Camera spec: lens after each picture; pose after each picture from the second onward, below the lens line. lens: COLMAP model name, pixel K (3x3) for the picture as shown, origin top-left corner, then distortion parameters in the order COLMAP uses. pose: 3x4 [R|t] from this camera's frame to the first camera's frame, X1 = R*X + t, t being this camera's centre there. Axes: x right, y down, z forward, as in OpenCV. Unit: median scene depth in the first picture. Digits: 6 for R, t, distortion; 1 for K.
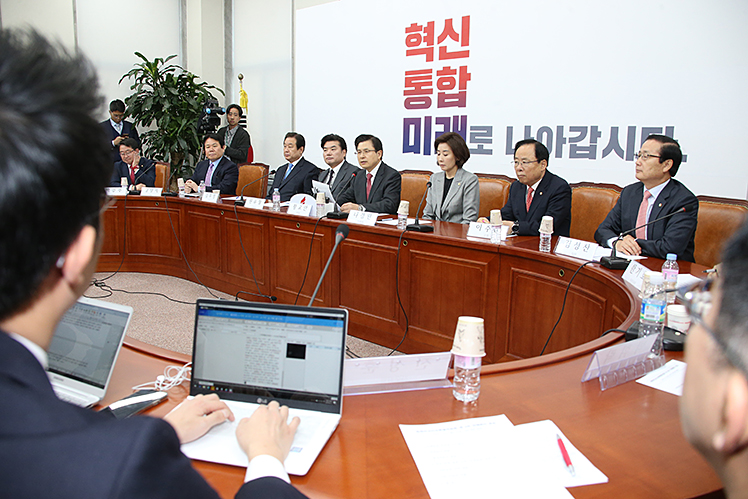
lens RADIAL K [[627.5, 0, 378.4], [0, 627.5, 244.9], [0, 0, 1]] dist [-0.111294, 0.025754]
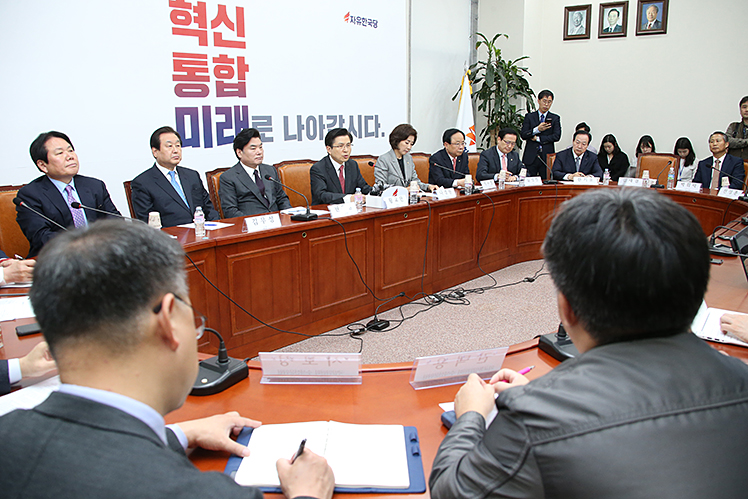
lens RADIAL K [[627.5, 0, 376.6], [0, 627.5, 250.8], [0, 0, 1]] dist [-0.111294, 0.025754]
pose [[-0.061780, -0.222211, 0.973039, -1.089455], [0.166749, 0.958902, 0.229569, -0.210401], [-0.984062, 0.176437, -0.022188, 1.012603]]
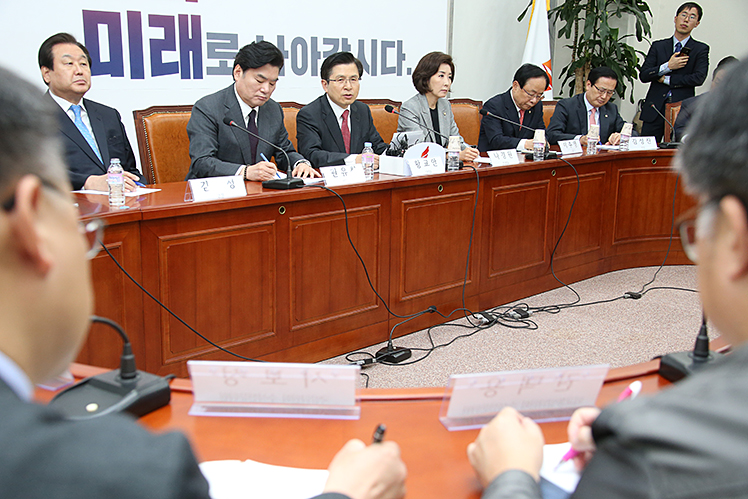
lens RADIAL K [[931.9, 0, 373.8], [0, 931.9, 249.7], [0, 0, 1]] dist [0.134656, 0.000000]
pose [[-0.032798, -0.210513, 0.977041, -1.061178], [0.149229, 0.965577, 0.213052, -0.181834], [-0.988259, 0.152791, -0.000254, 1.012770]]
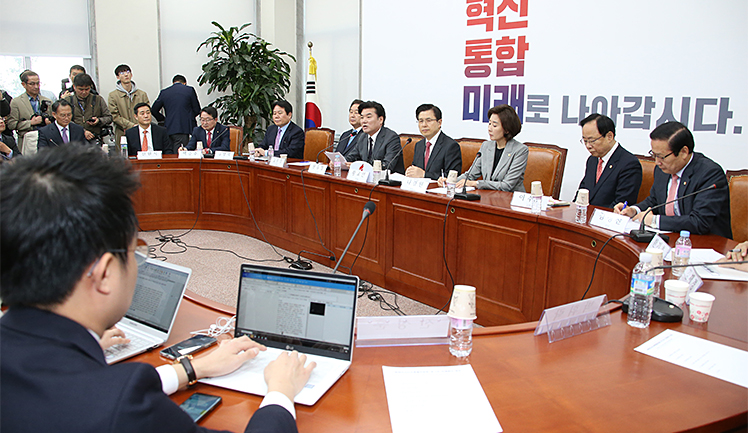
lens RADIAL K [[629.0, 0, 375.2], [0, 629.0, 211.2], [0, 0, 1]] dist [-0.107010, 0.049880]
pose [[0.992218, 0.020650, -0.122791, 0.033808], [-0.019065, 0.999719, 0.014067, -0.011012], [0.123047, -0.011616, 0.992333, -0.055650]]
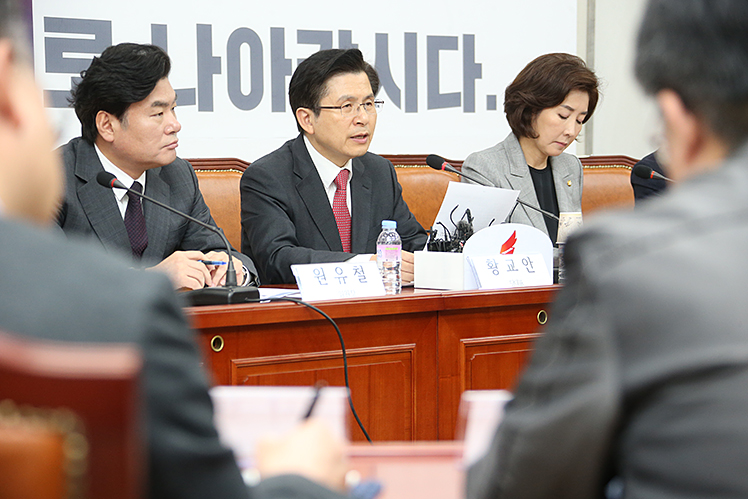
lens RADIAL K [[2605.0, 0, 376.5], [0, 2605.0, 250.6], [0, 0, 1]] dist [0.993093, 0.000000]
pose [[-0.009504, -0.060421, 0.998128, -1.399430], [0.165789, 0.984263, 0.061160, -0.153439], [-0.986115, 0.166060, 0.000662, 1.009585]]
